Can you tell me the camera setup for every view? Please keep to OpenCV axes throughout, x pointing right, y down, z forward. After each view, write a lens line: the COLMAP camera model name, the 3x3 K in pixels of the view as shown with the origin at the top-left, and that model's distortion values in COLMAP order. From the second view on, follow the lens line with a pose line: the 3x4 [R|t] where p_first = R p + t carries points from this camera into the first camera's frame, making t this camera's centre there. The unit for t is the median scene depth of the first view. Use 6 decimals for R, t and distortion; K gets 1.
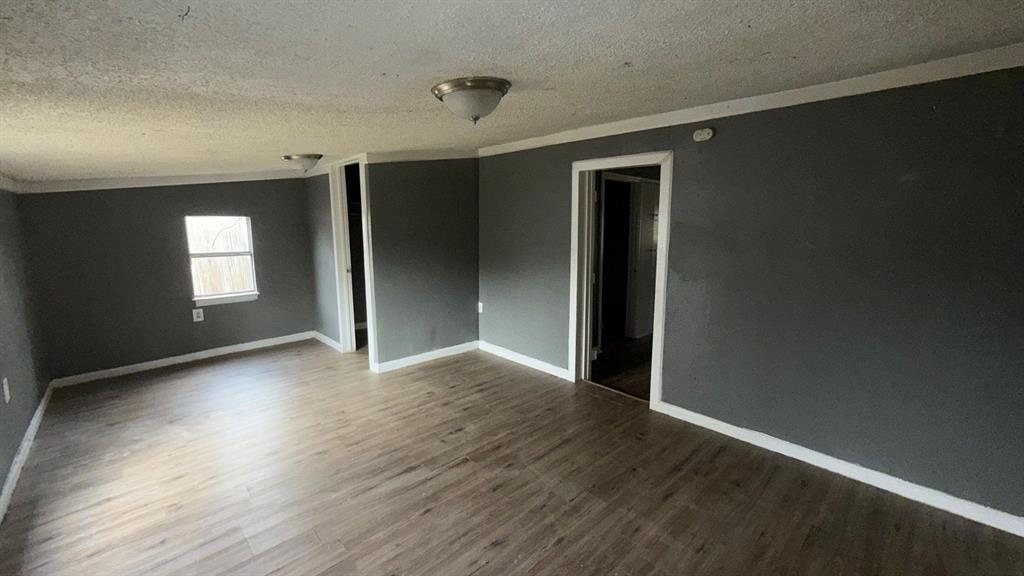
lens RADIAL K [[406.9, 0, 512.0], [0, 406.9, 288.0], [0, 0, 1]] dist [-0.000575, 0.000171]
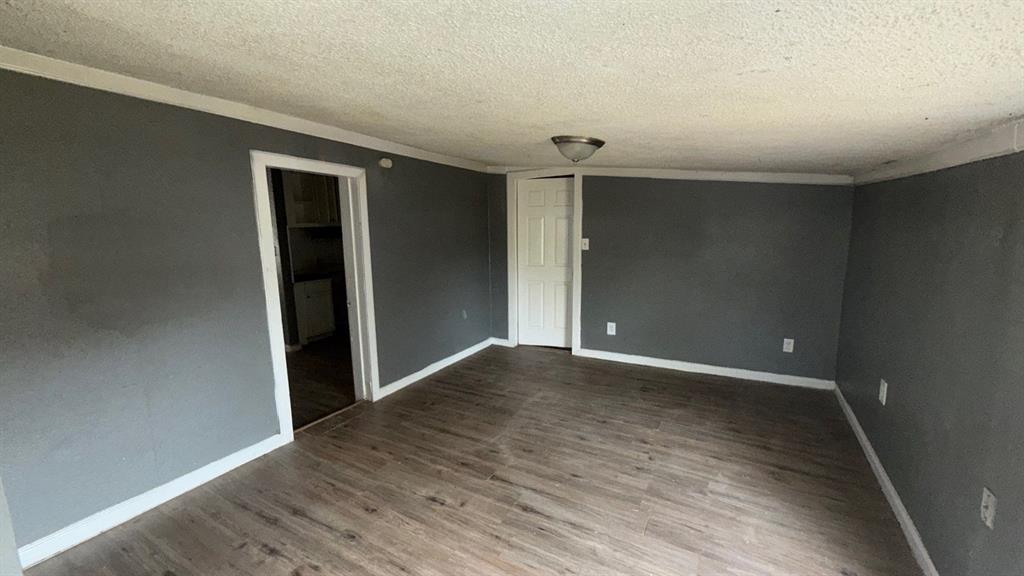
lens RADIAL K [[406.9, 0, 512.0], [0, 406.9, 288.0], [0, 0, 1]] dist [-0.000575, 0.000171]
pose [[-0.295213, -0.138609, 0.945324, -0.950412], [0.158028, 0.968709, 0.191388, -0.187404], [-0.942272, 0.205888, -0.264071, 1.090210]]
